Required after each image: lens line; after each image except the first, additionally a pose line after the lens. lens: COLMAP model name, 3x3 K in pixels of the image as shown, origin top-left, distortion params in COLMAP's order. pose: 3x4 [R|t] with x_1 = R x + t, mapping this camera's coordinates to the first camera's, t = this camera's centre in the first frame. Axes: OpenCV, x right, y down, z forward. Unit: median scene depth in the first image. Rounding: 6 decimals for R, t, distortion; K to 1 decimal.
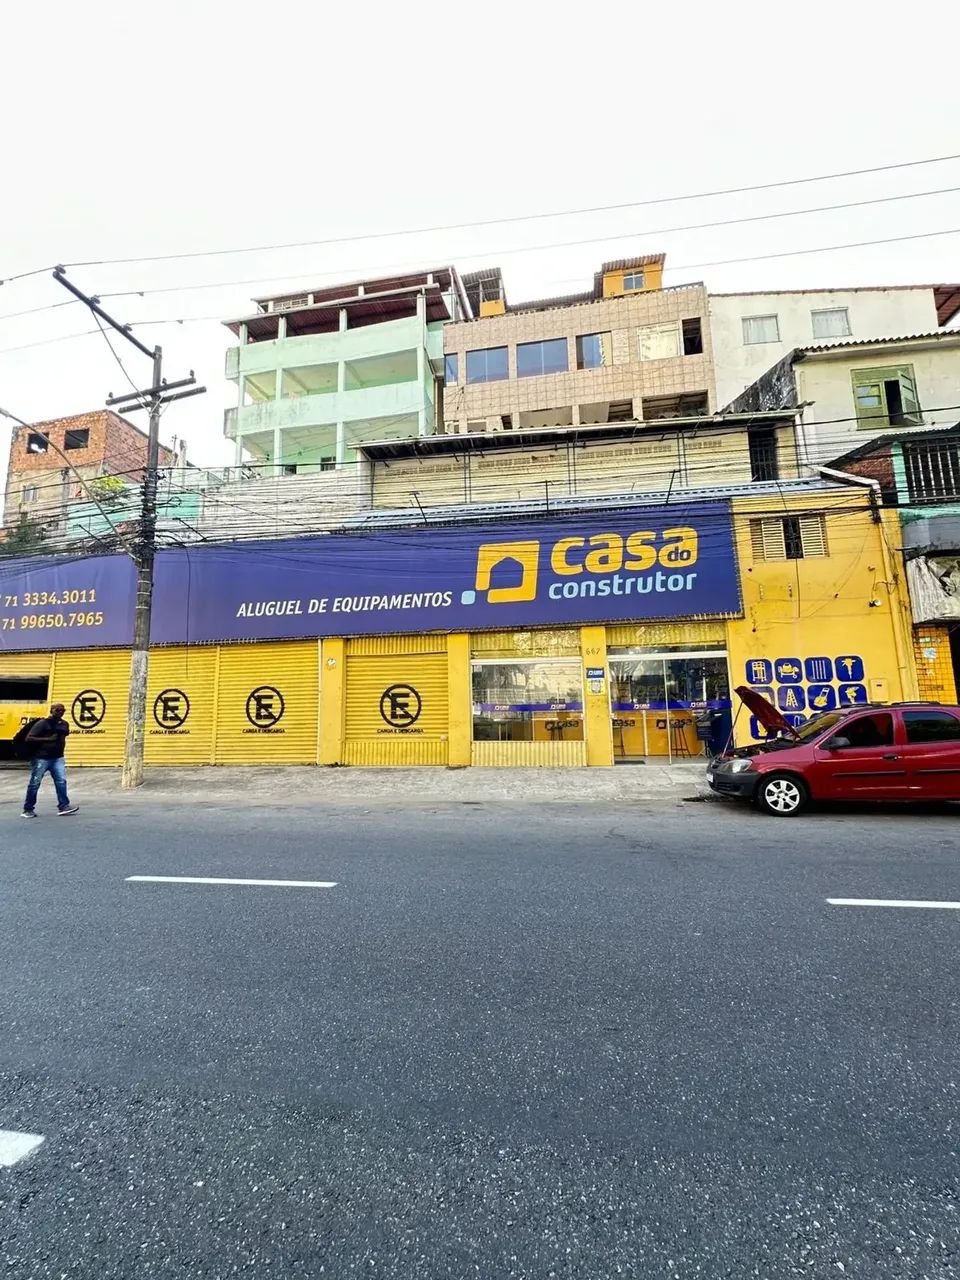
lens RADIAL K [[513.7, 0, 478.2], [0, 513.7, 641.6], [0, 0, 1]] dist [0.000107, 0.000280]
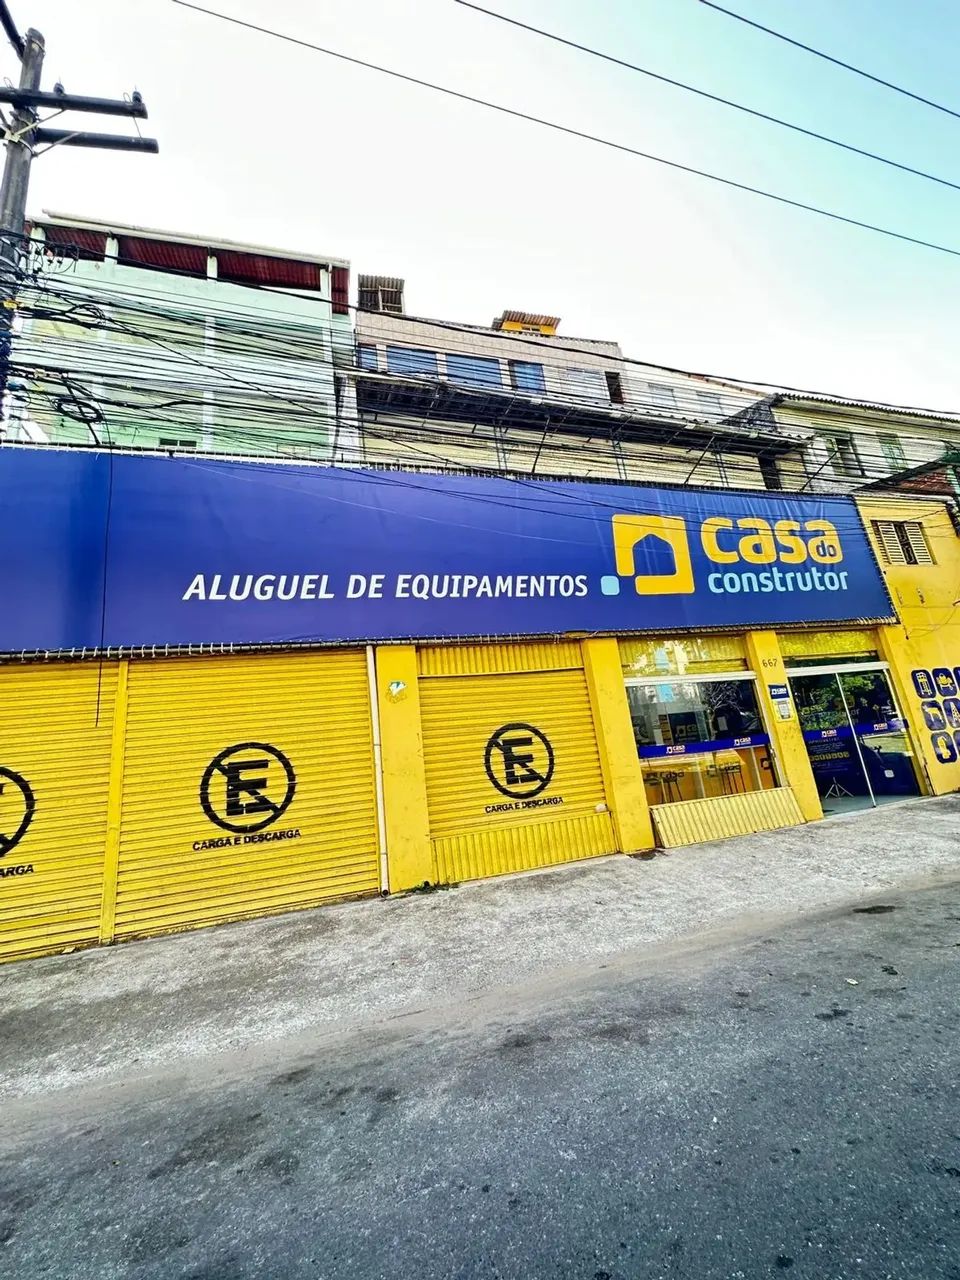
lens RADIAL K [[513.7, 0, 478.0], [0, 513.7, 641.9], [0, 0, 1]] dist [0.000107, 0.000280]
pose [[0.899524, 0.027356, 0.436015, -0.453270], [0.038438, 0.989211, -0.141364, 0.072934], [-0.435178, 0.143920, 0.888767, 0.483638]]
